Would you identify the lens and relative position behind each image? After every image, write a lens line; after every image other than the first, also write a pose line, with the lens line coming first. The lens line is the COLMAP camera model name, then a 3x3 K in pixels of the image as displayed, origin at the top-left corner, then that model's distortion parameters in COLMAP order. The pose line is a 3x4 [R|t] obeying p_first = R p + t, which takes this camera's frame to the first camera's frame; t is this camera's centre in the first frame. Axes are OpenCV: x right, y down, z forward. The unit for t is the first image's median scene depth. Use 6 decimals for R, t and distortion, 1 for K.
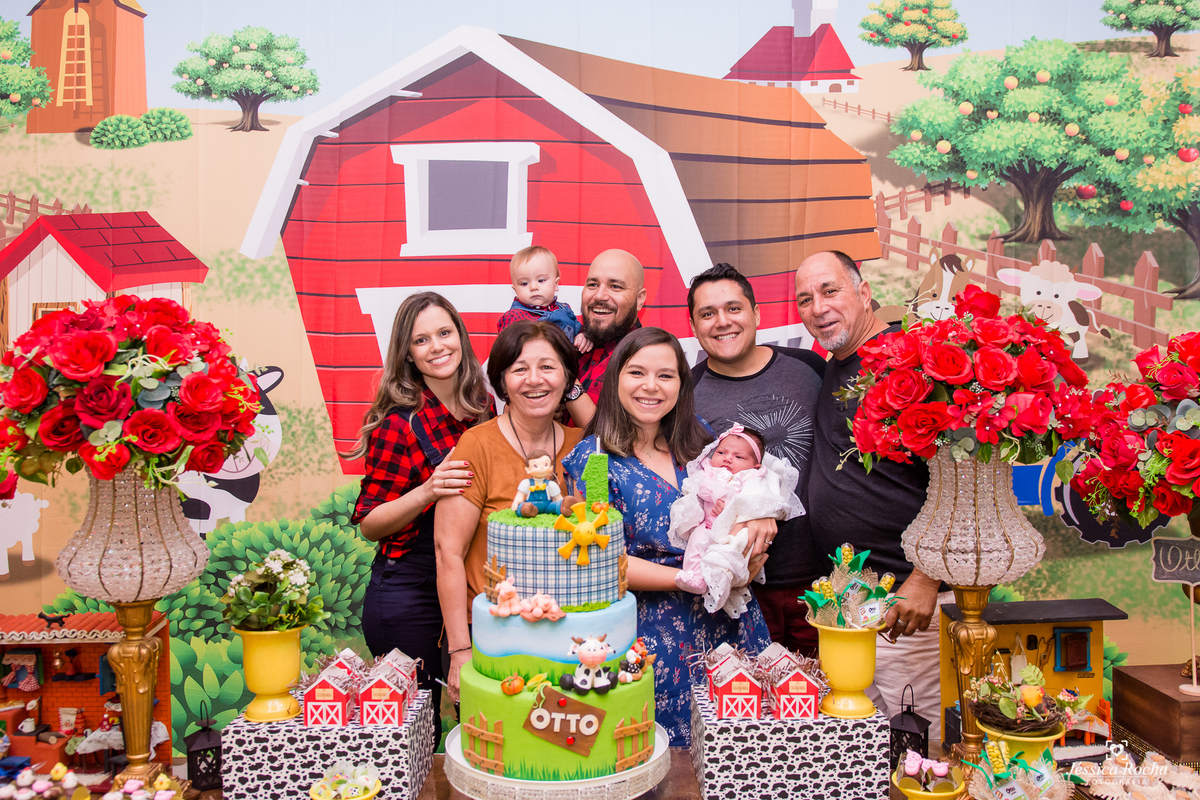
lens RADIAL K [[957.8, 0, 600.0], [0, 957.8, 400.0], [0, 0, 1]] dist [-0.083326, 0.066446]
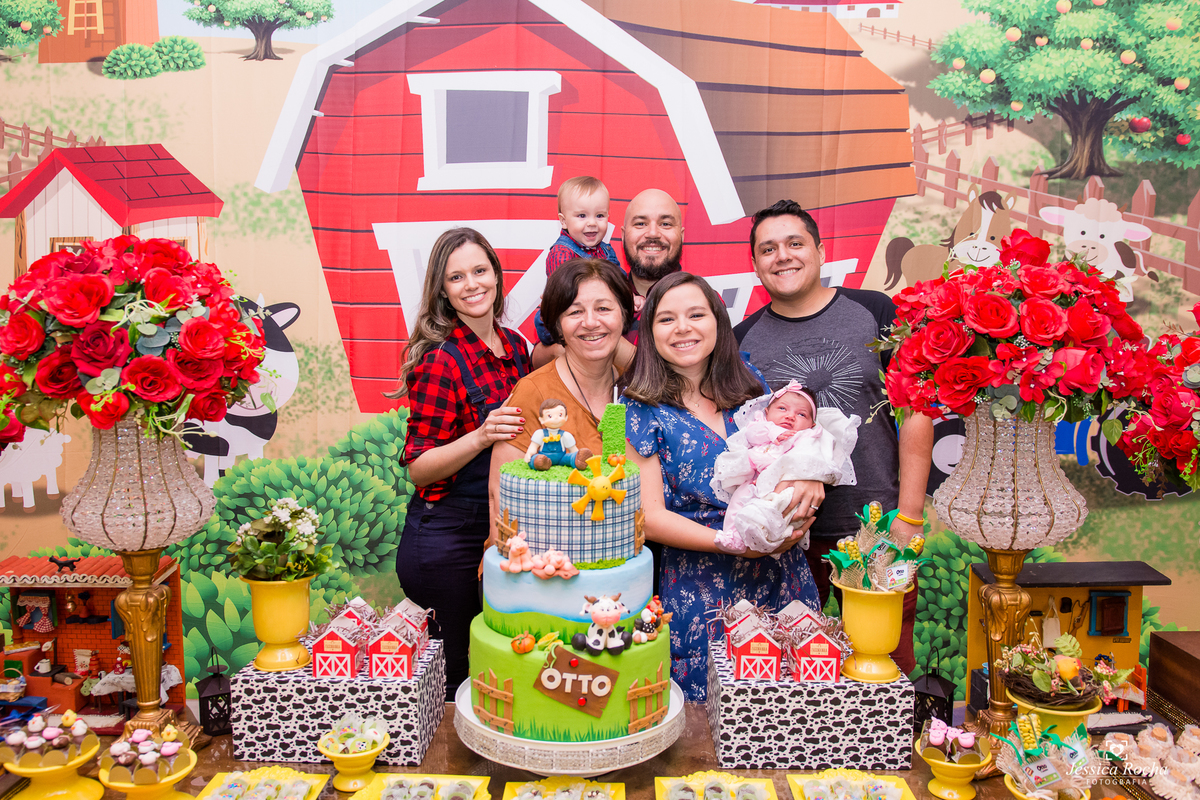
lens RADIAL K [[948.6, 0, 582.3], [0, 948.6, 399.6], [0, 0, 1]] dist [-0.085416, 0.068995]
pose [[0.998966, 0.013113, -0.043524, 0.006481], [-0.009890, 0.997249, 0.073465, -0.017967], [0.044367, -0.072958, 0.996348, 0.058059]]
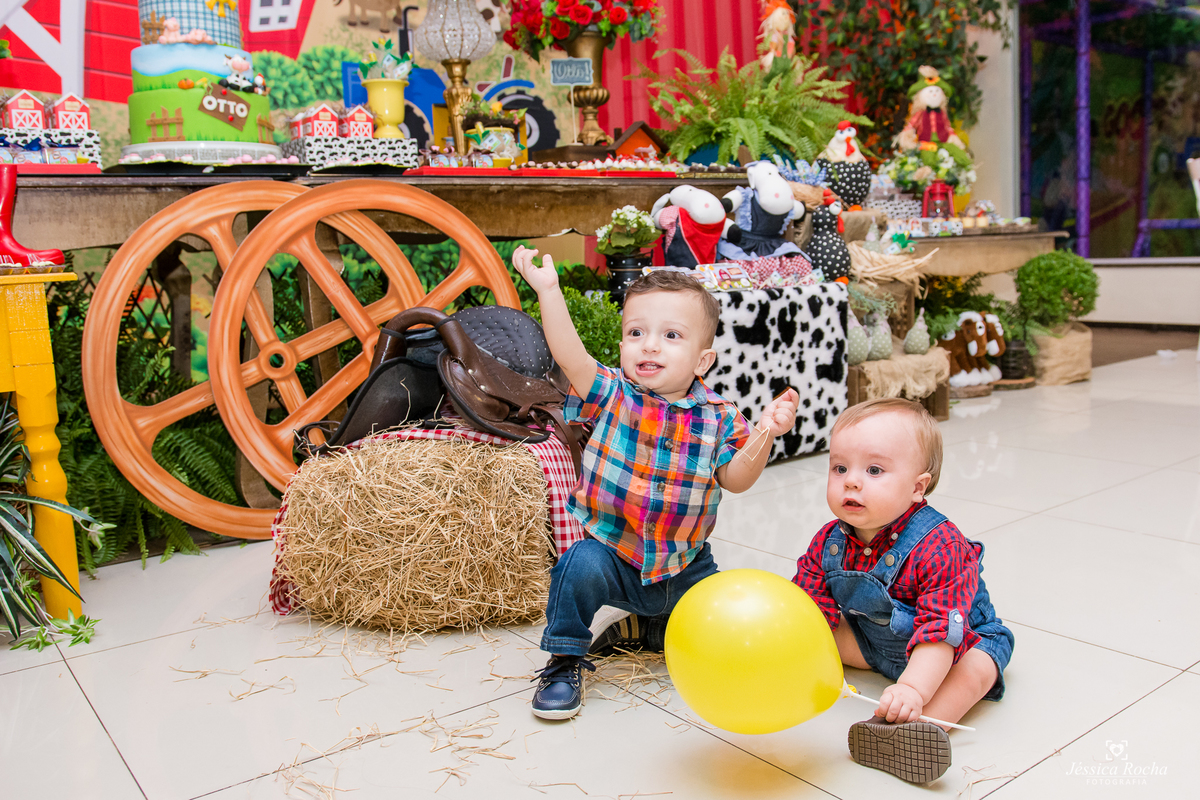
lens RADIAL K [[1033.9, 0, 634.7], [0, 1033.9, 382.4], [0, 0, 1]] dist [-0.085846, 0.074052]
pose [[0.807966, -0.094889, 0.581538, -0.462265], [0.032934, 0.992678, 0.116216, 0.562868], [-0.588308, -0.074746, 0.805175, -0.689326]]
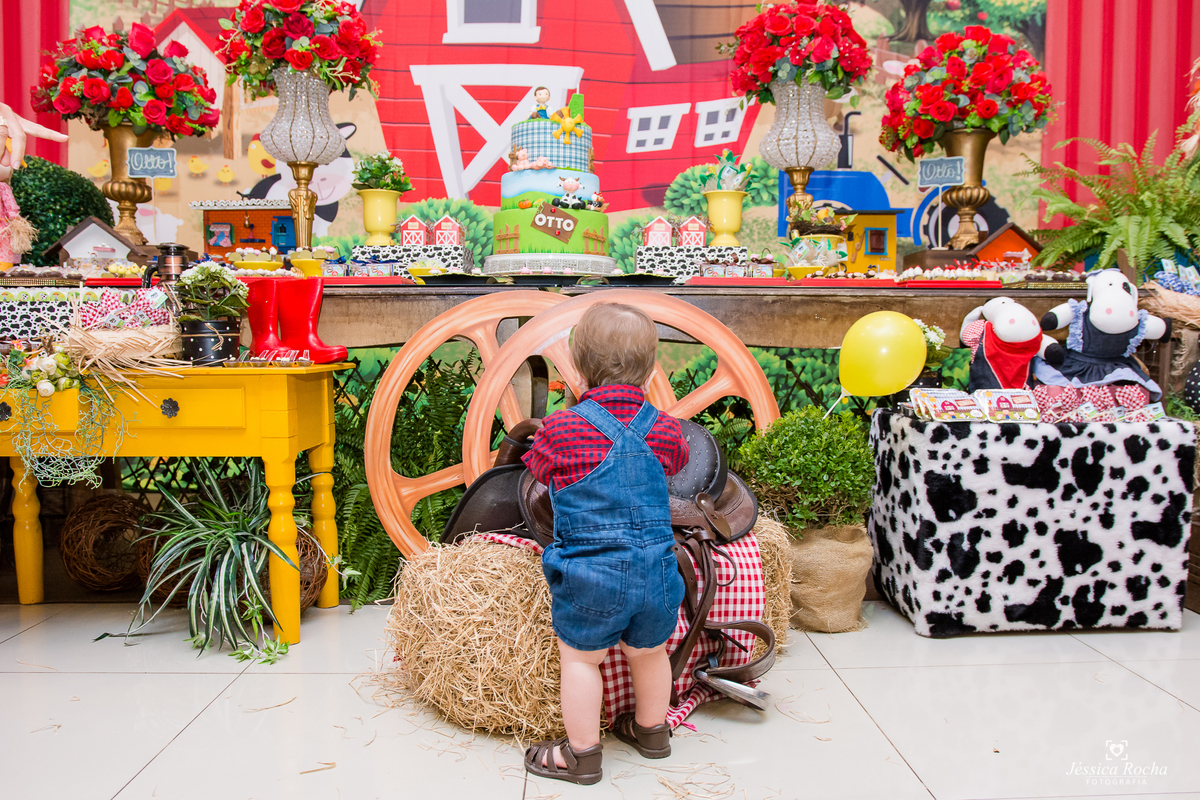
lens RADIAL K [[972.2, 0, 612.4], [0, 972.2, 417.5], [0, 0, 1]] dist [-0.090038, 0.069704]
pose [[0.999888, 0.013804, 0.005822, 0.059235], [-0.014172, 0.997531, 0.068777, 0.527098], [-0.004858, -0.068852, 0.997615, -0.745646]]
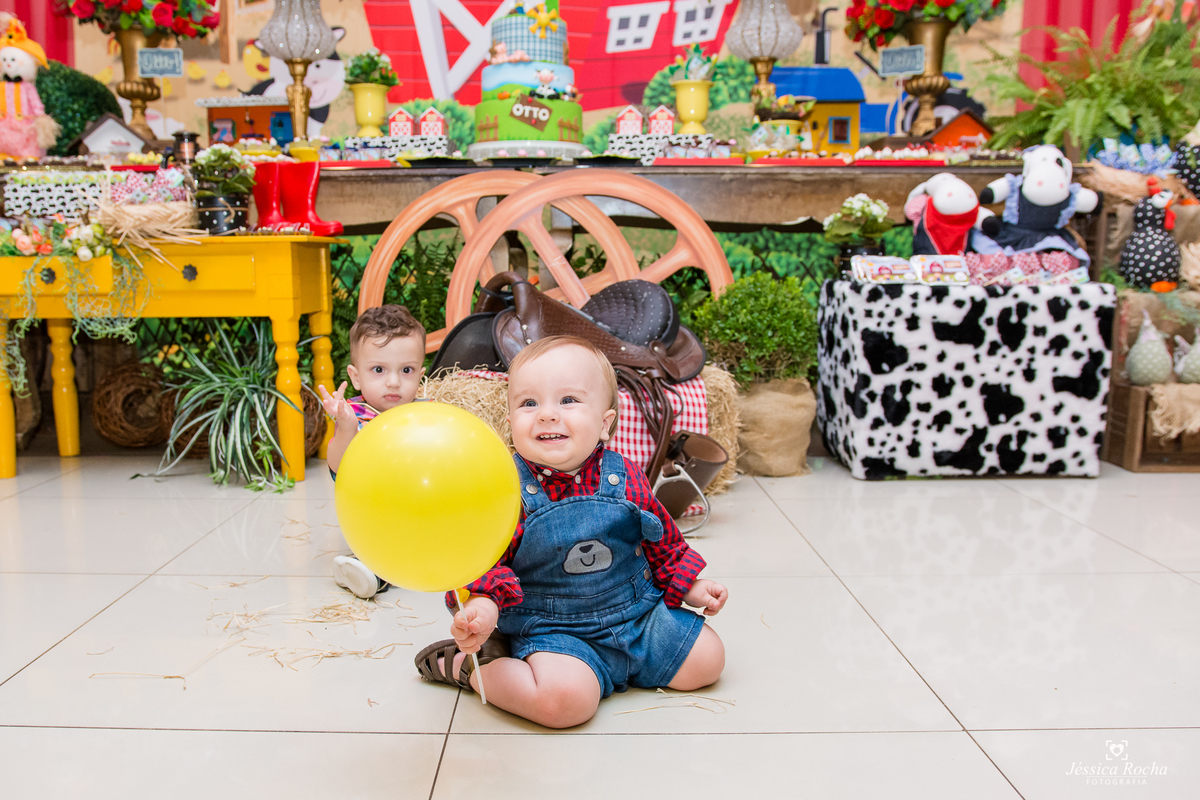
lens RADIAL K [[996.4, 0, 555.7], [0, 996.4, 415.2], [0, 0, 1]] dist [-0.097230, 0.082021]
pose [[0.998812, 0.015705, -0.046140, 0.102783], [-0.009010, 0.989843, 0.141881, 0.602661], [0.047900, -0.141297, 0.988808, -0.941009]]
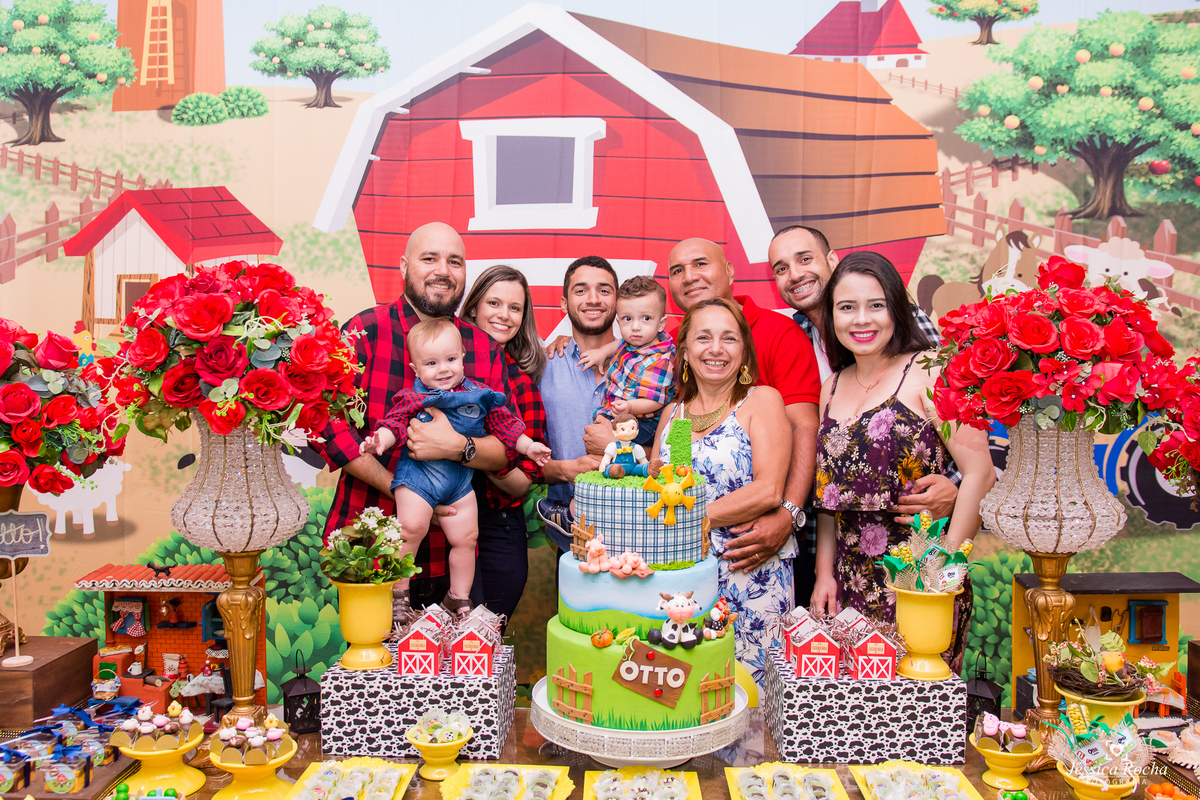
lens RADIAL K [[961.4, 0, 577.0], [0, 961.4, 399.0], [0, 0, 1]] dist [-0.087853, 0.071704]
pose [[0.998199, 0.012169, -0.058750, -0.056961], [-0.011112, 0.999771, 0.018295, 0.018164], [0.058959, -0.017609, 0.998105, -0.037771]]
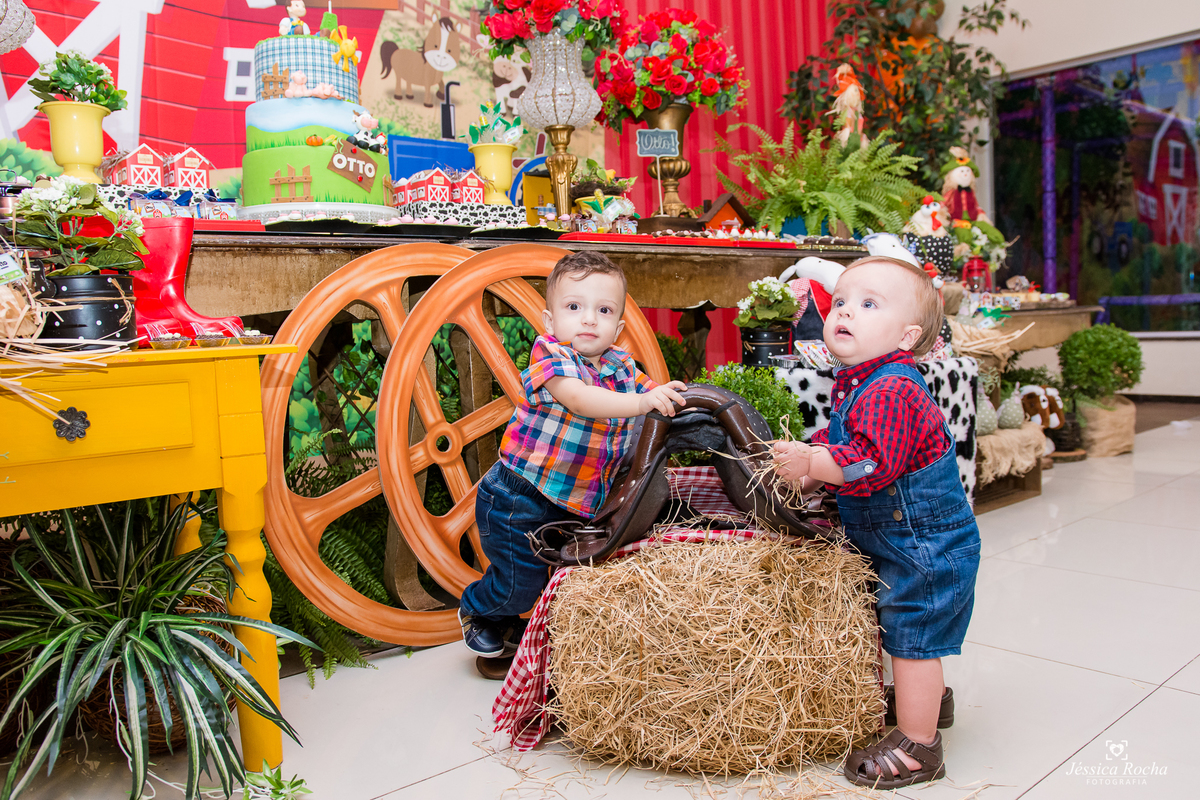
lens RADIAL K [[948.6, 0, 582.3], [0, 948.6, 399.6], [0, 0, 1]] dist [-0.085416, 0.068995]
pose [[0.781396, -0.067162, 0.620411, -0.613714], [0.031424, 0.997165, 0.068369, 0.553662], [-0.623244, -0.033928, 0.781291, -0.297307]]
